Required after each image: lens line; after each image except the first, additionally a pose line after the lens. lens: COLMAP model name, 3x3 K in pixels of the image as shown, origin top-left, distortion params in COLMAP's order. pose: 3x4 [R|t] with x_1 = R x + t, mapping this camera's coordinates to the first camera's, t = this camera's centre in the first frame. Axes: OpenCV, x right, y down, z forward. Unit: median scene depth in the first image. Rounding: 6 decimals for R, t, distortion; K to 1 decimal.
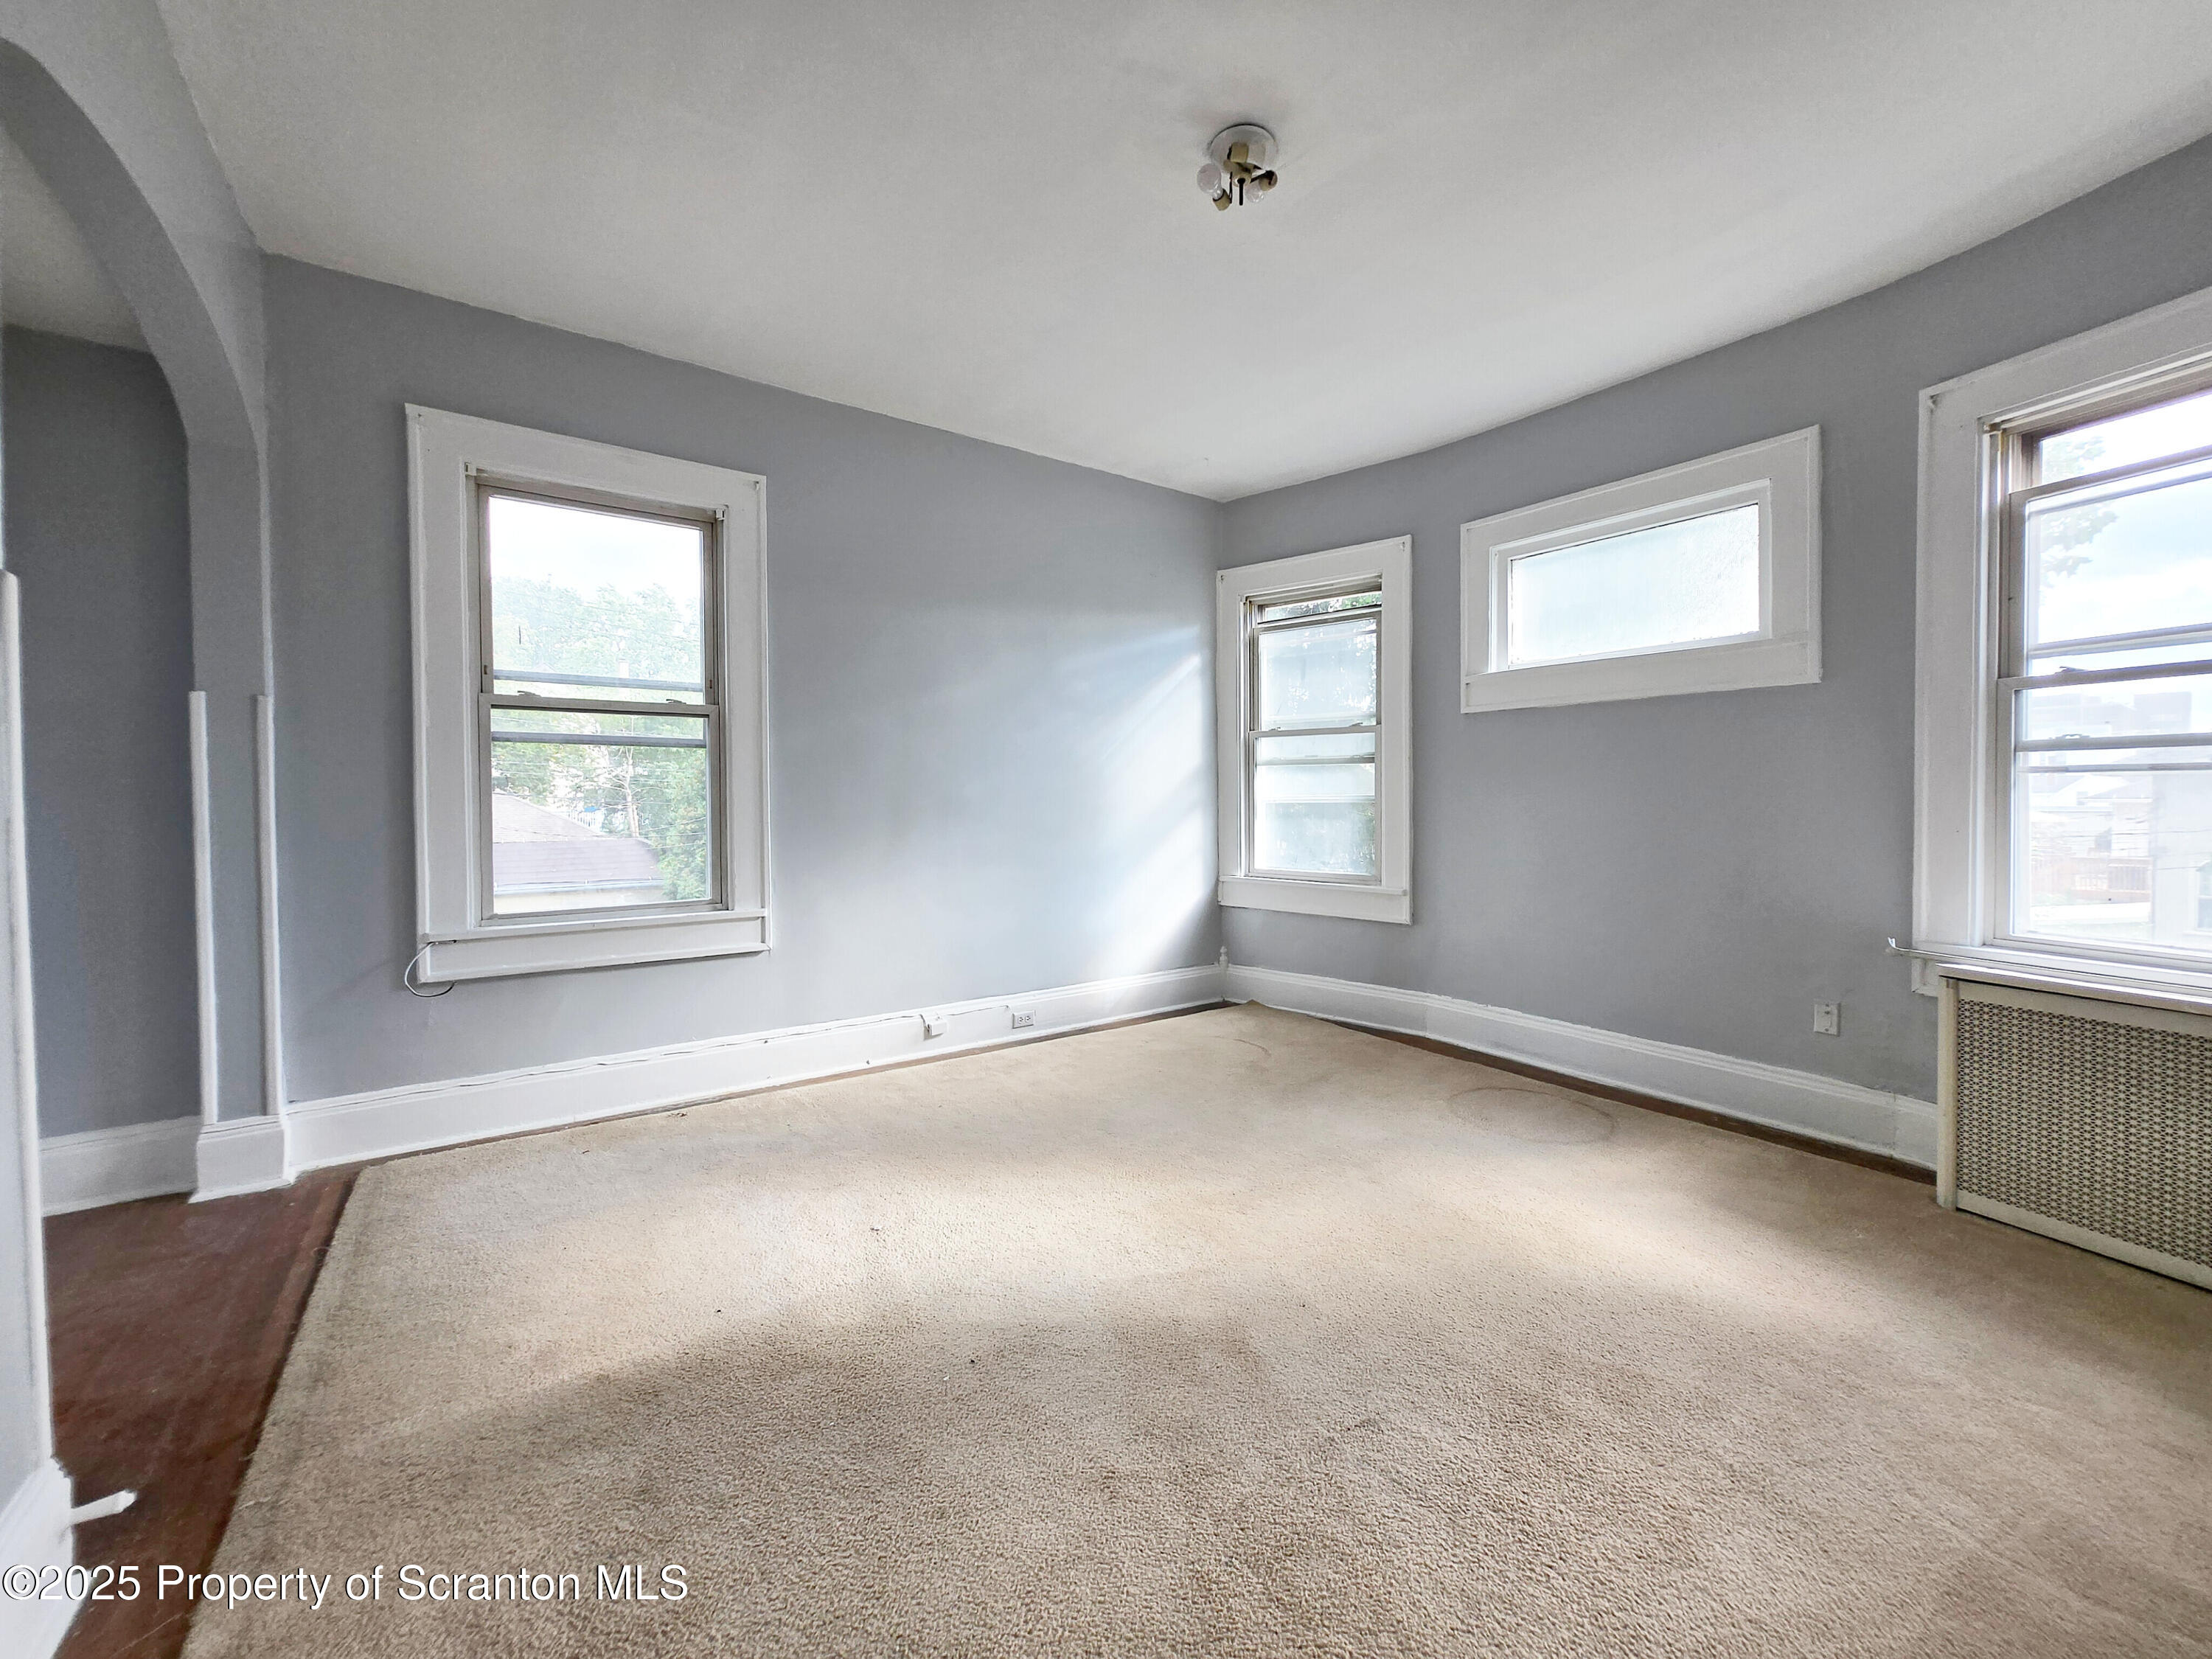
lens RADIAL K [[856.8, 0, 1111.5], [0, 856.8, 841.9], [0, 0, 1]] dist [-0.000099, -0.001248]
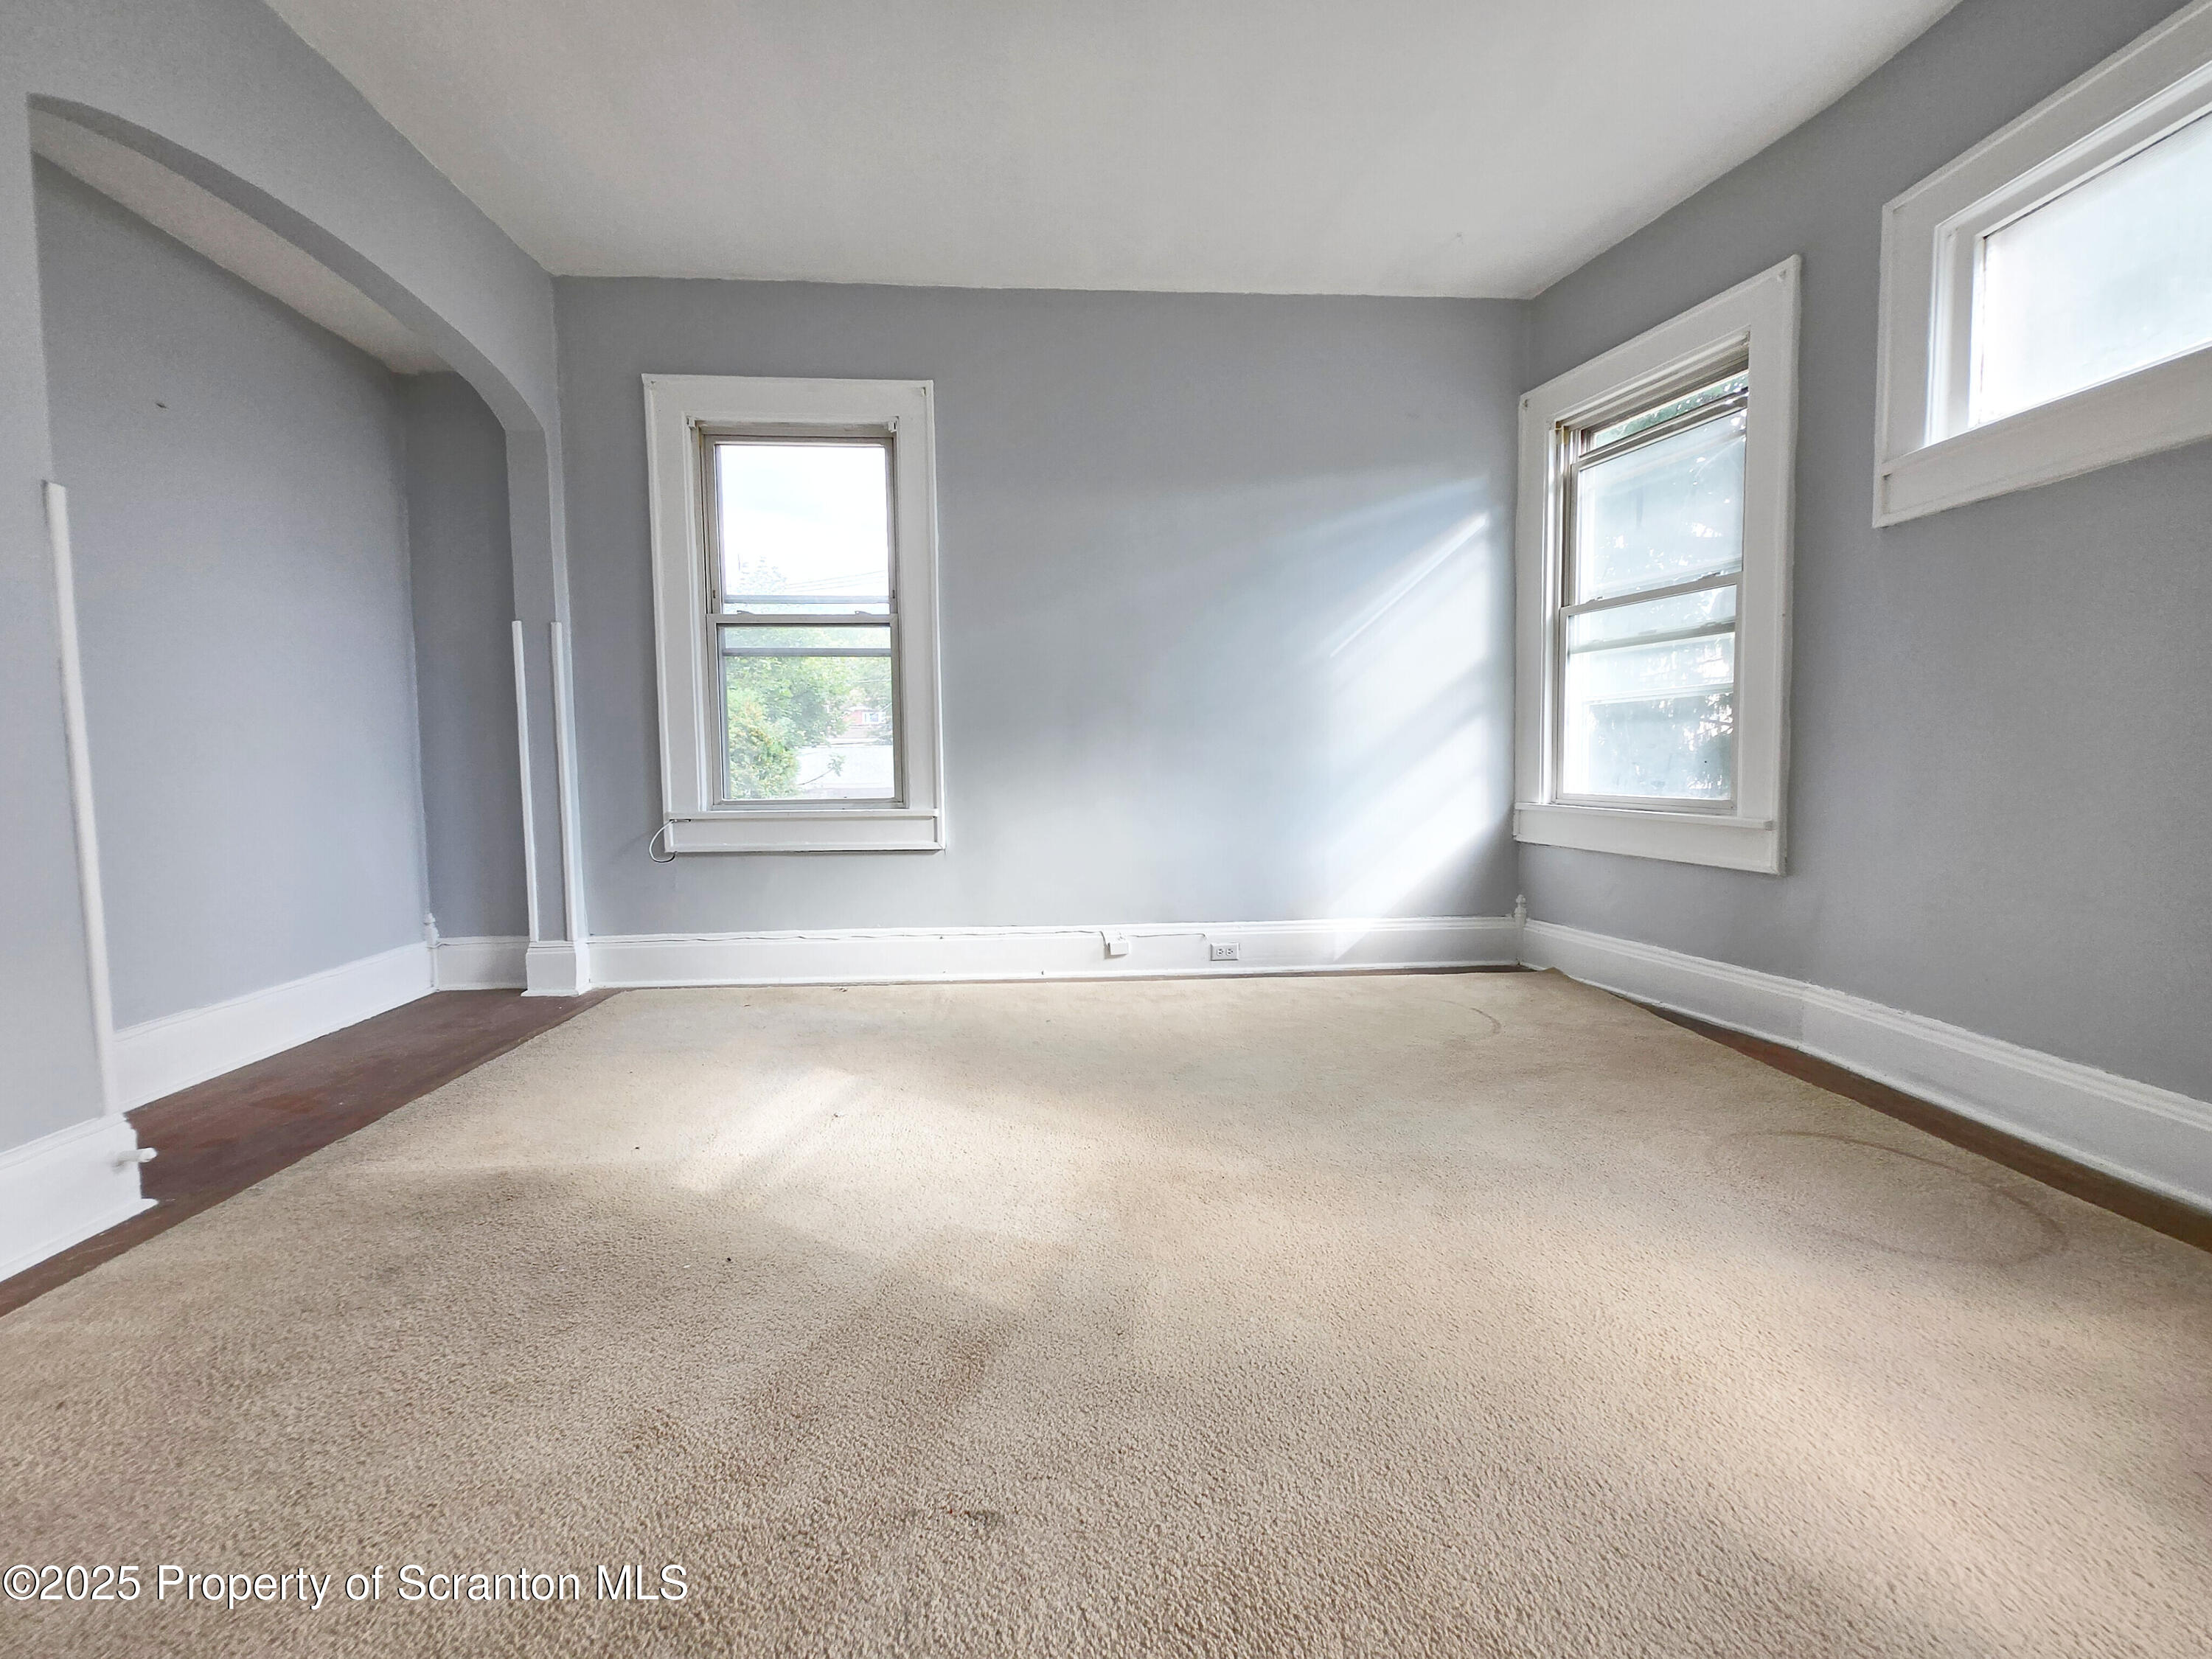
lens RADIAL K [[856.8, 0, 1099.2], [0, 856.8, 830.7], [0, 0, 1]] dist [-0.000099, -0.001248]
pose [[0.853460, 0.039757, -0.519640, 0.297109], [-0.018149, 0.998749, 0.046605, 0.051102], [0.520843, -0.030344, 0.853113, 0.214686]]
